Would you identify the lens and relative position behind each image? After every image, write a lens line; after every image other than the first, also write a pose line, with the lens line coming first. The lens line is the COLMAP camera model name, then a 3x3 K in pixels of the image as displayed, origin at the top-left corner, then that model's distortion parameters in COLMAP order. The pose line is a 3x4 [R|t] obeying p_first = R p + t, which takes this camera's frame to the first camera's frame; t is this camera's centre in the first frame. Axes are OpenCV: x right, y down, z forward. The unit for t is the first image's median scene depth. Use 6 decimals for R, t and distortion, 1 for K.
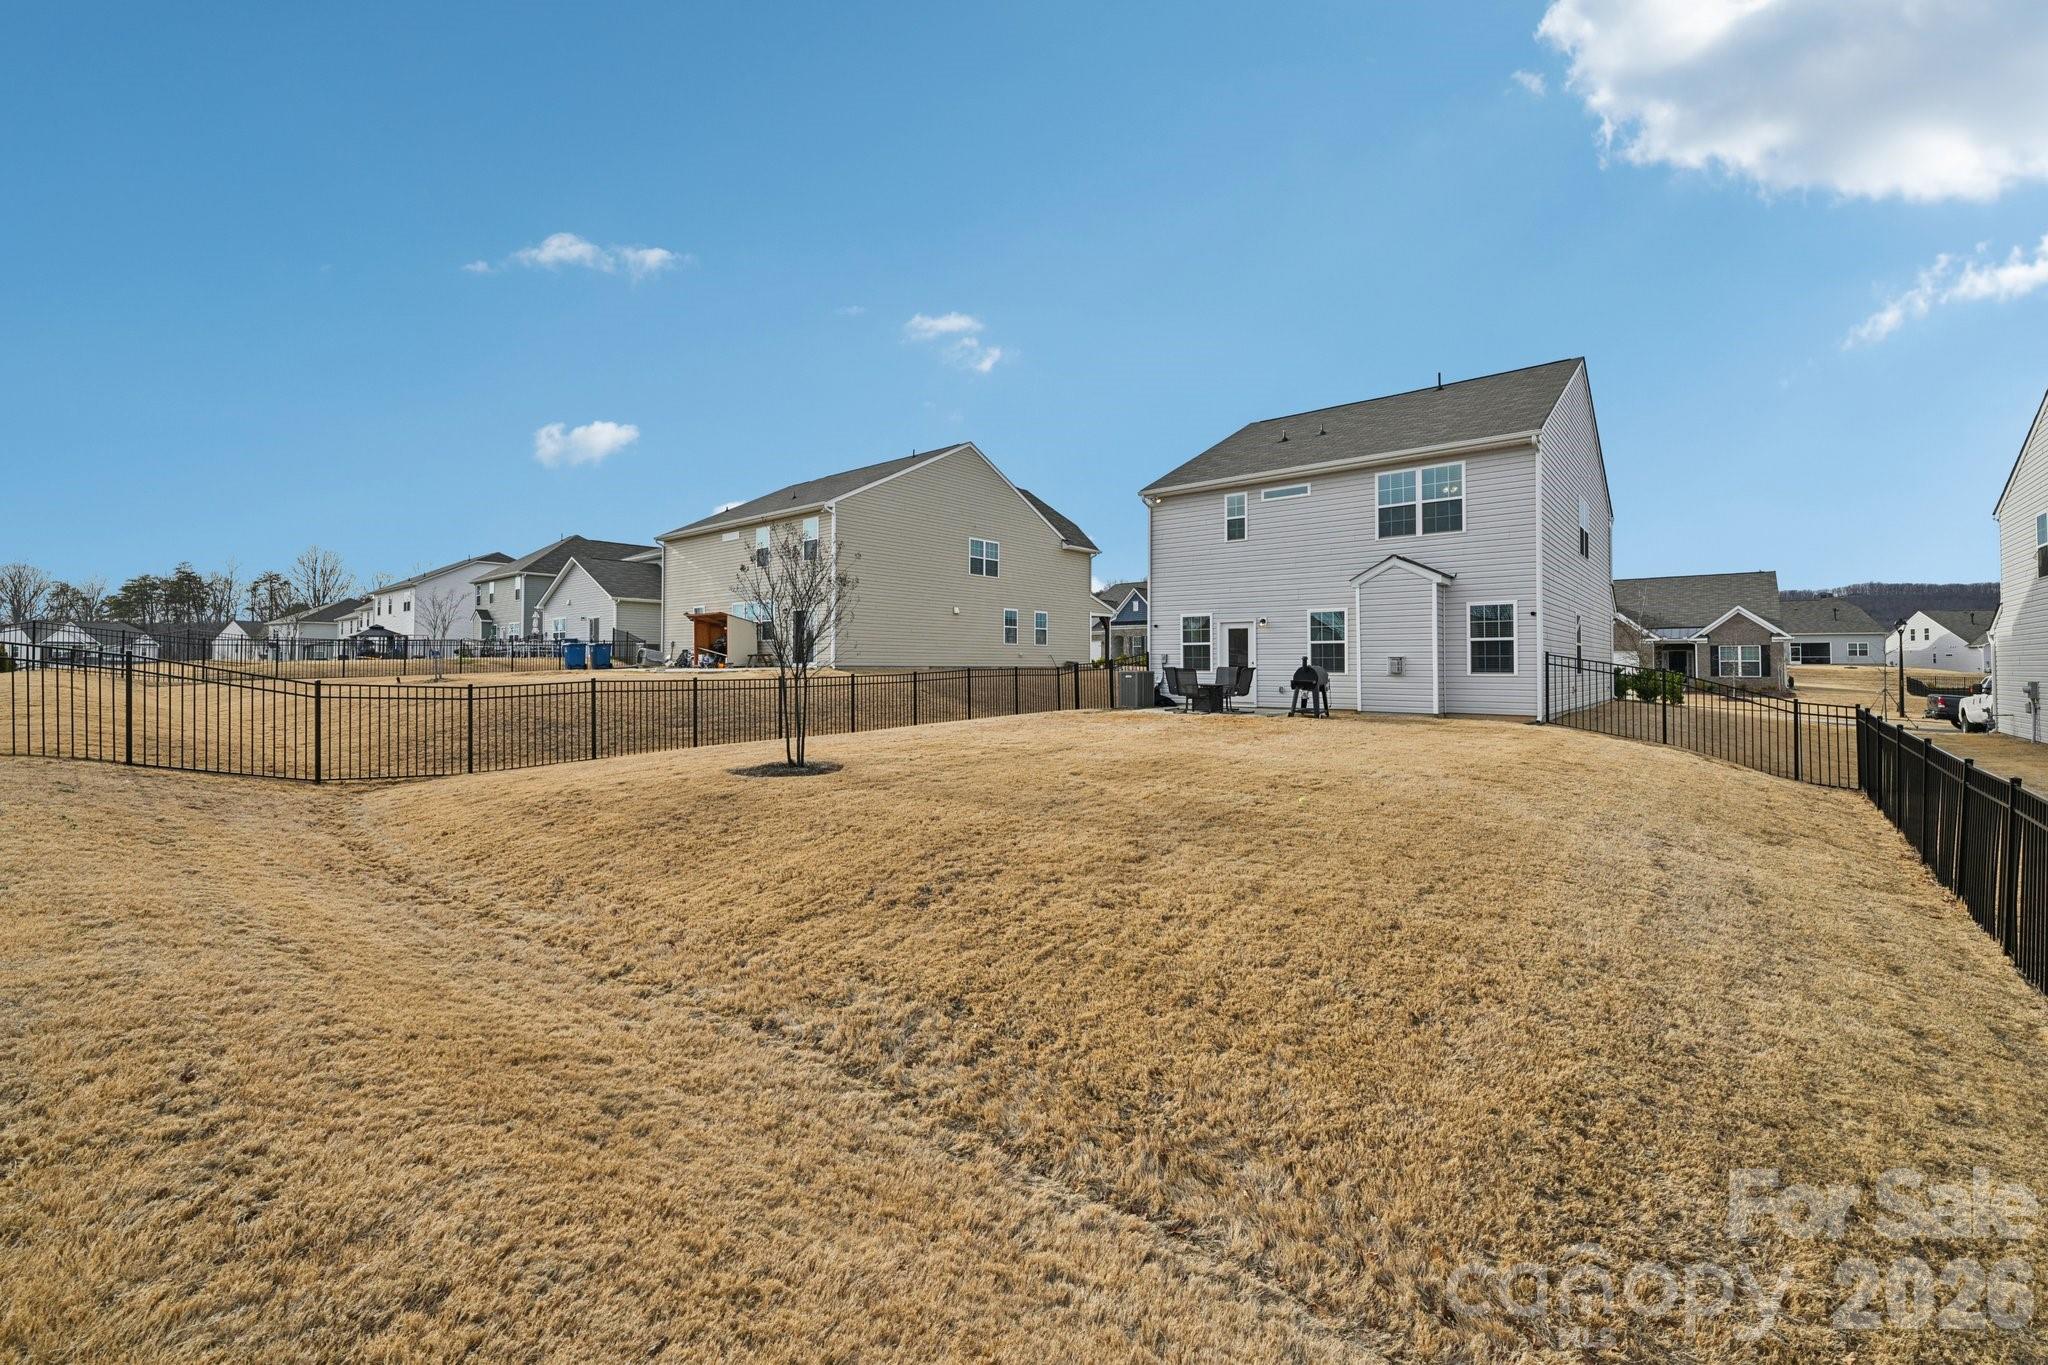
lens RADIAL K [[813.4, 0, 1025.3], [0, 813.4, 652.9], [0, 0, 1]] dist [0.000607, 0.000146]
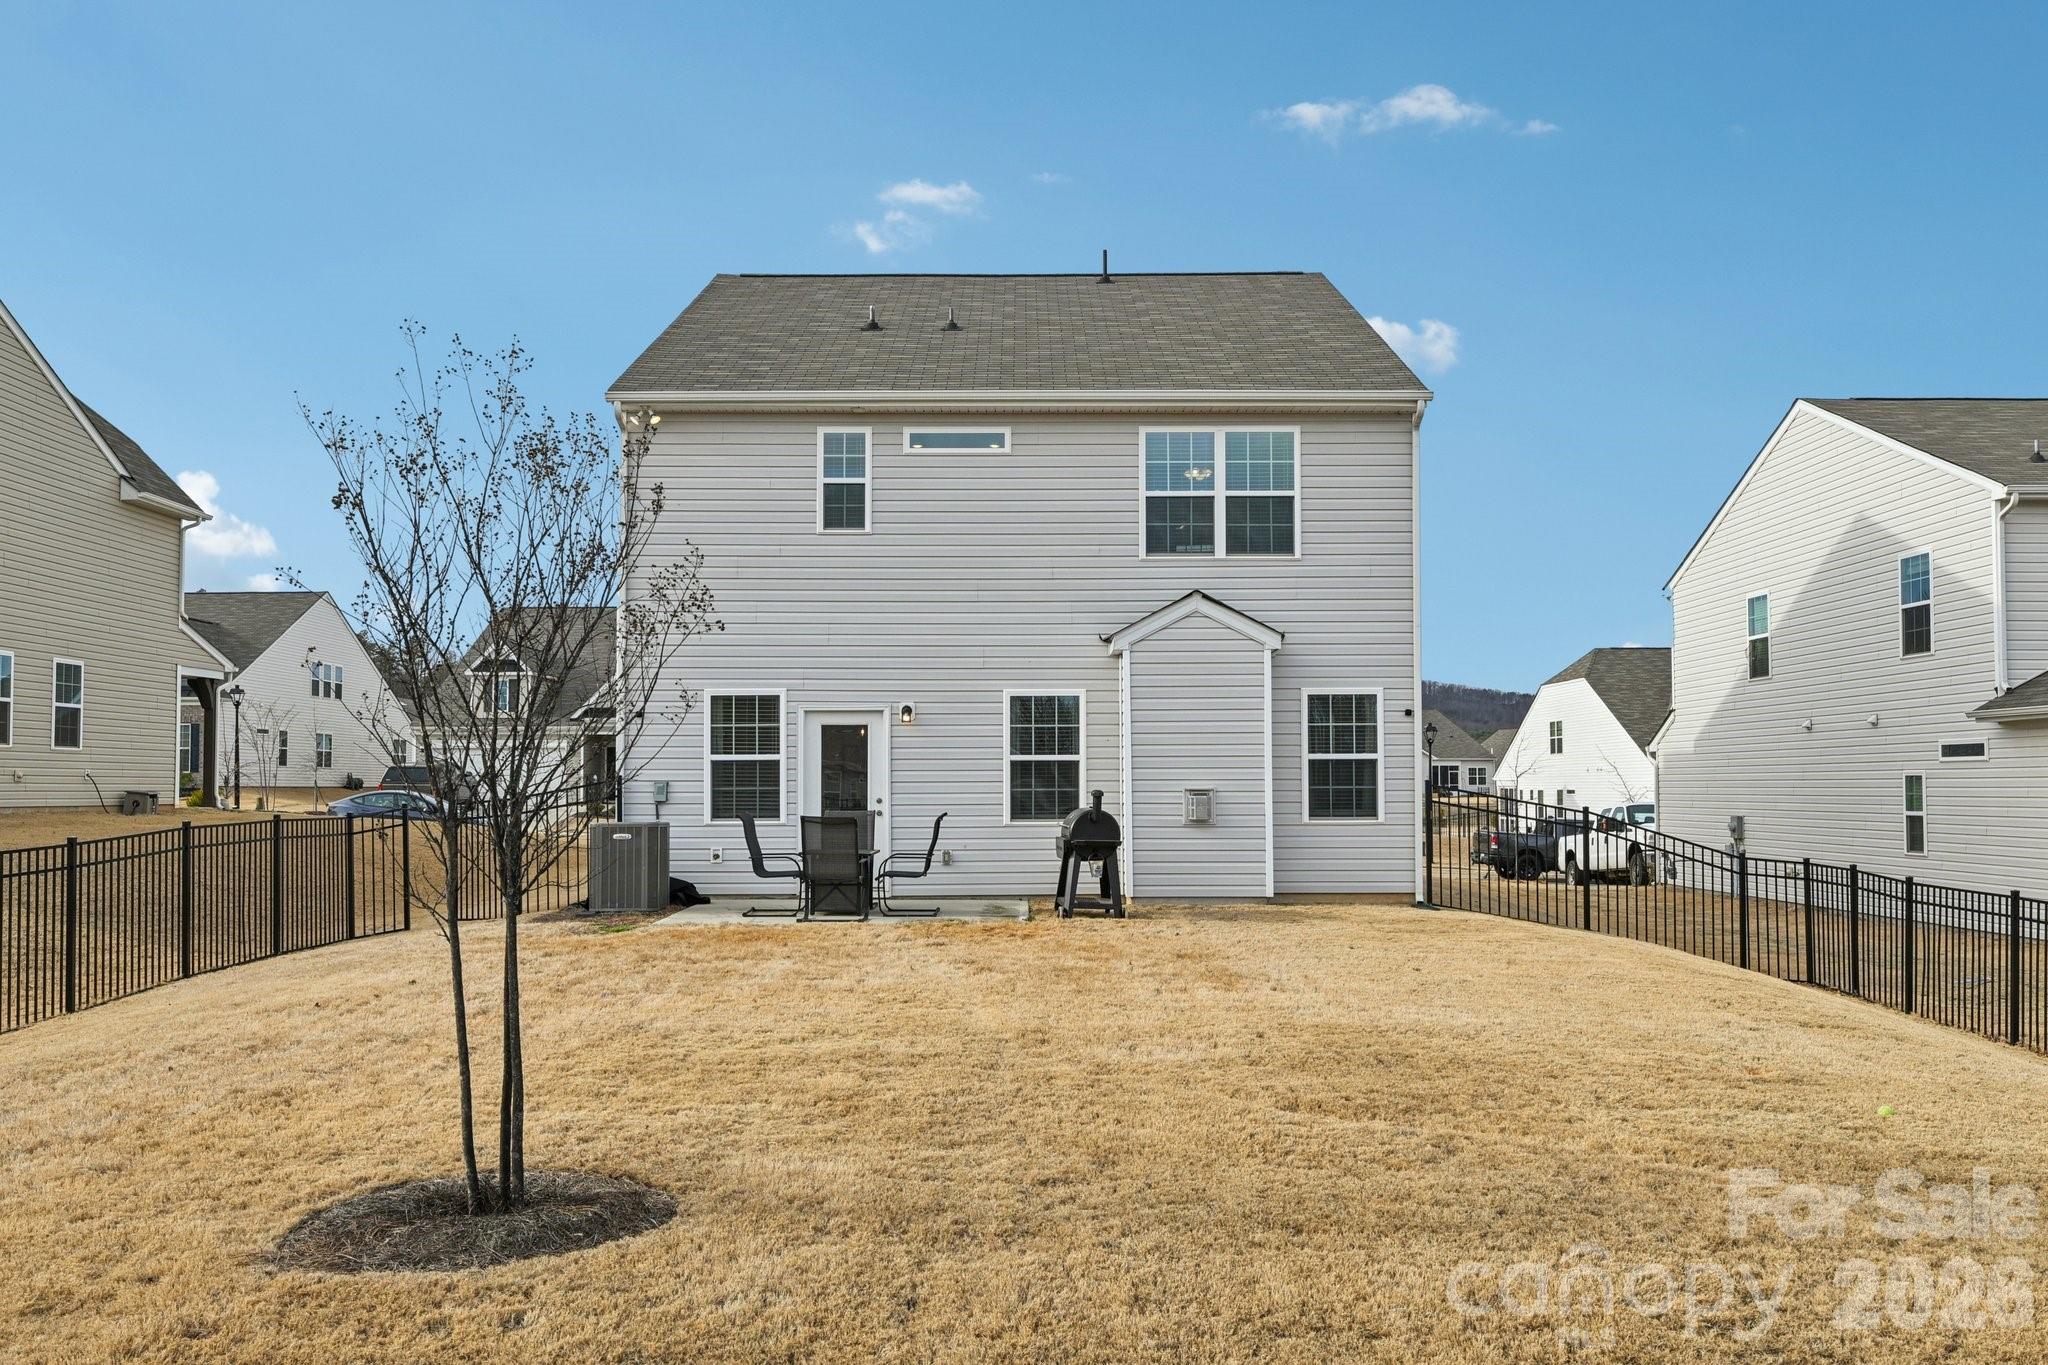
lens RADIAL K [[1684.4, 0, 1017.7], [0, 1684.4, 750.5], [0, 0, 1]] dist [-0.002350, 0.007601]
pose [[0.767174, 0.009298, 0.641371, -0.296932], [-0.005236, 0.999952, -0.008233, -0.009527], [-0.641417, 0.002958, 0.767187, 0.242391]]
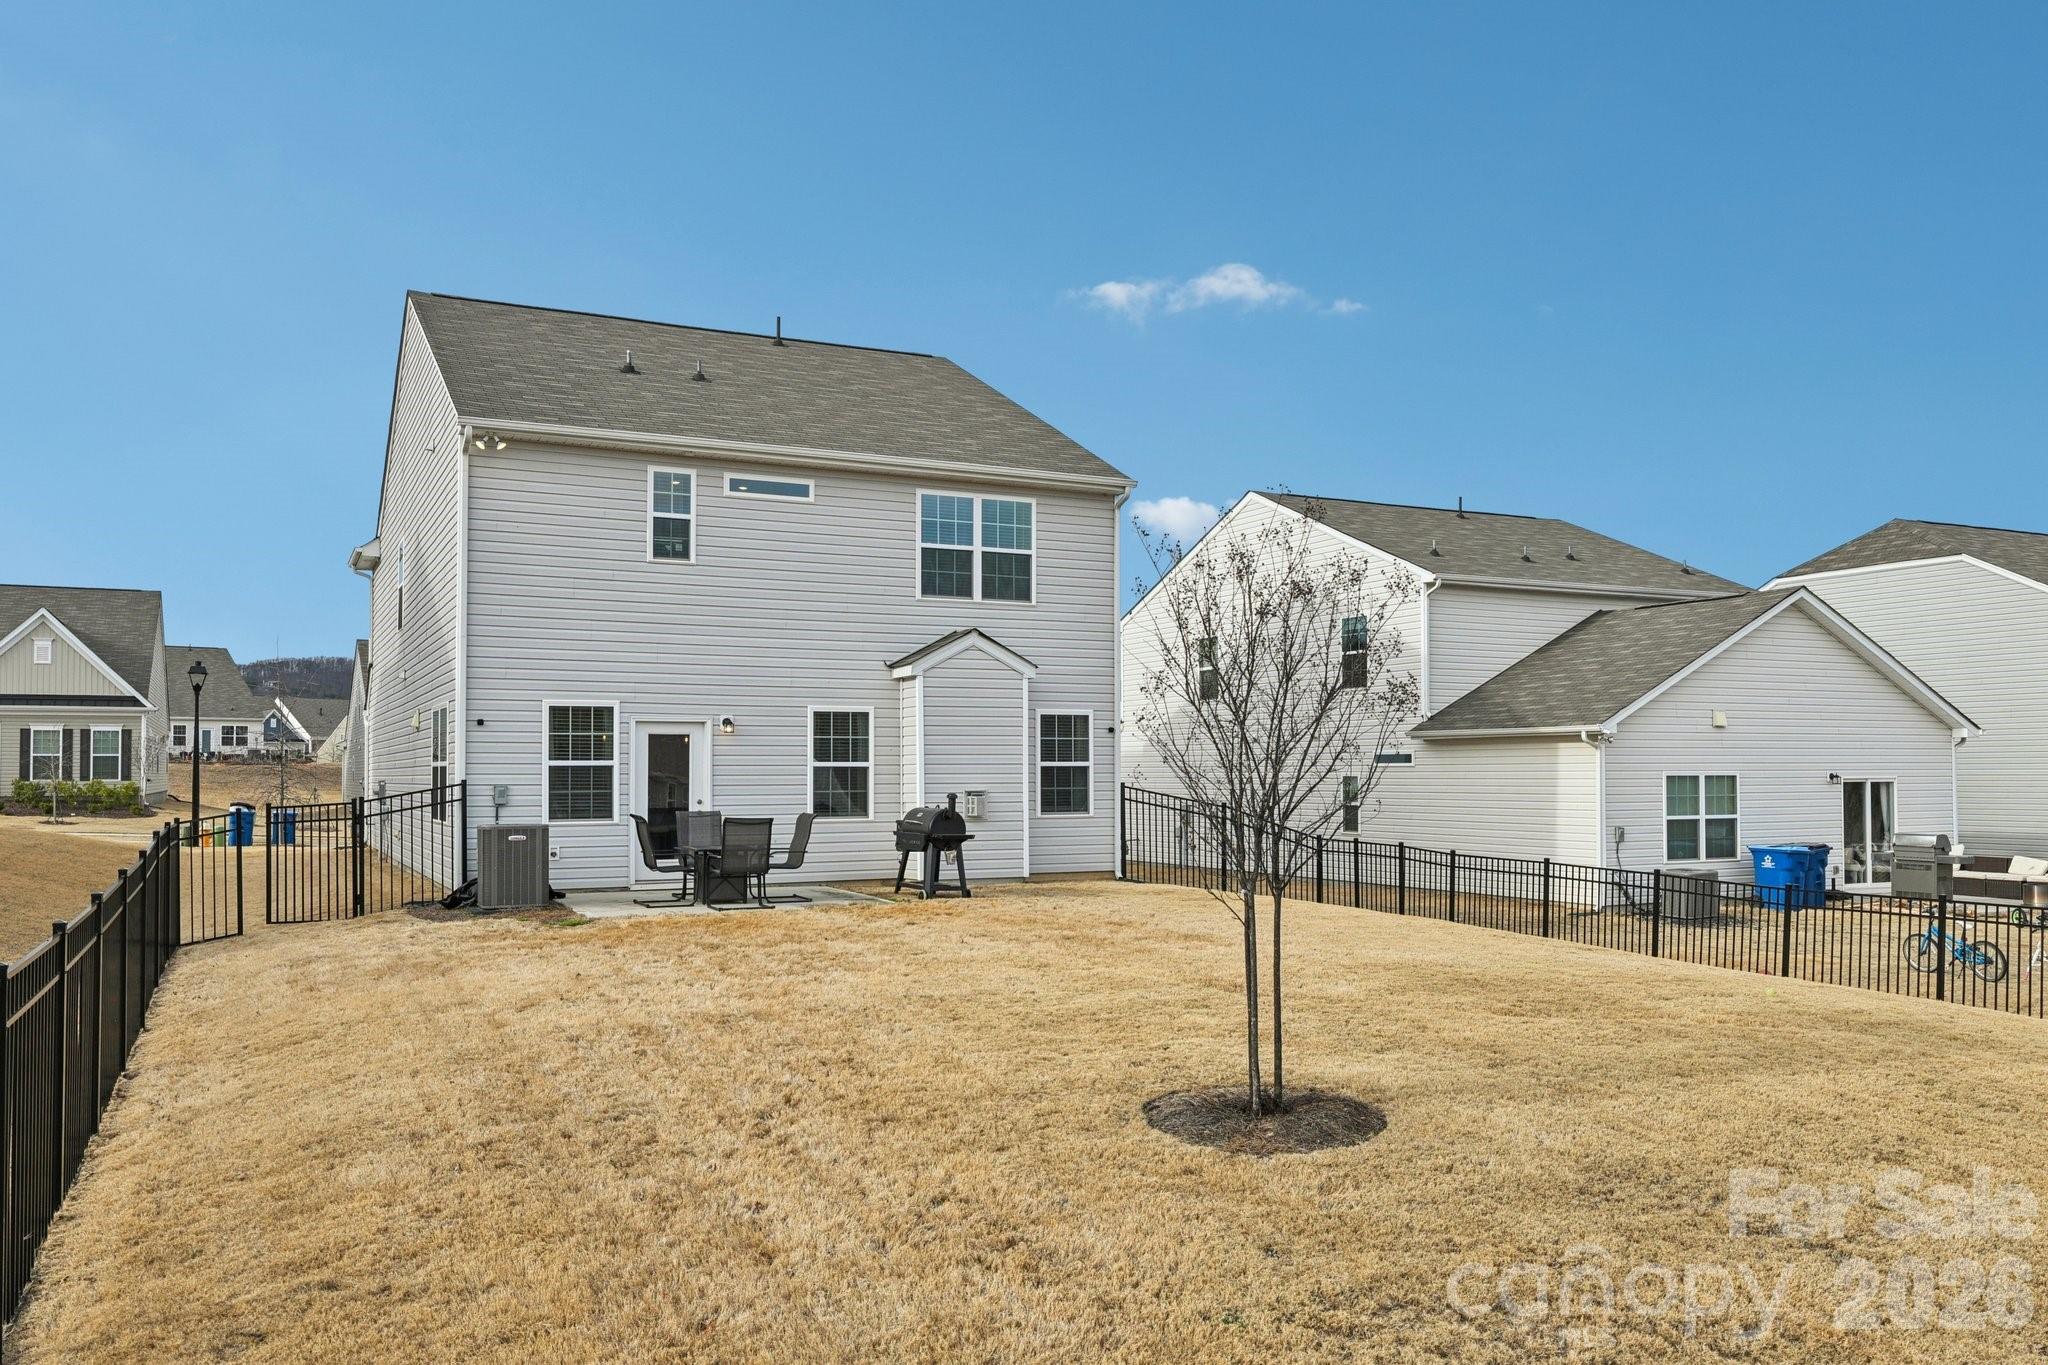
lens RADIAL K [[1551.5, 0, 995.6], [0, 1551.5, 763.8], [0, 0, 1]] dist [-0.002678, -0.000670]
pose [[0.409452, 0.001463, 0.912330, -0.599013], [-0.010902, 0.999935, 0.003289, -0.018940], [-0.912266, -0.011292, 0.409442, 0.465342]]
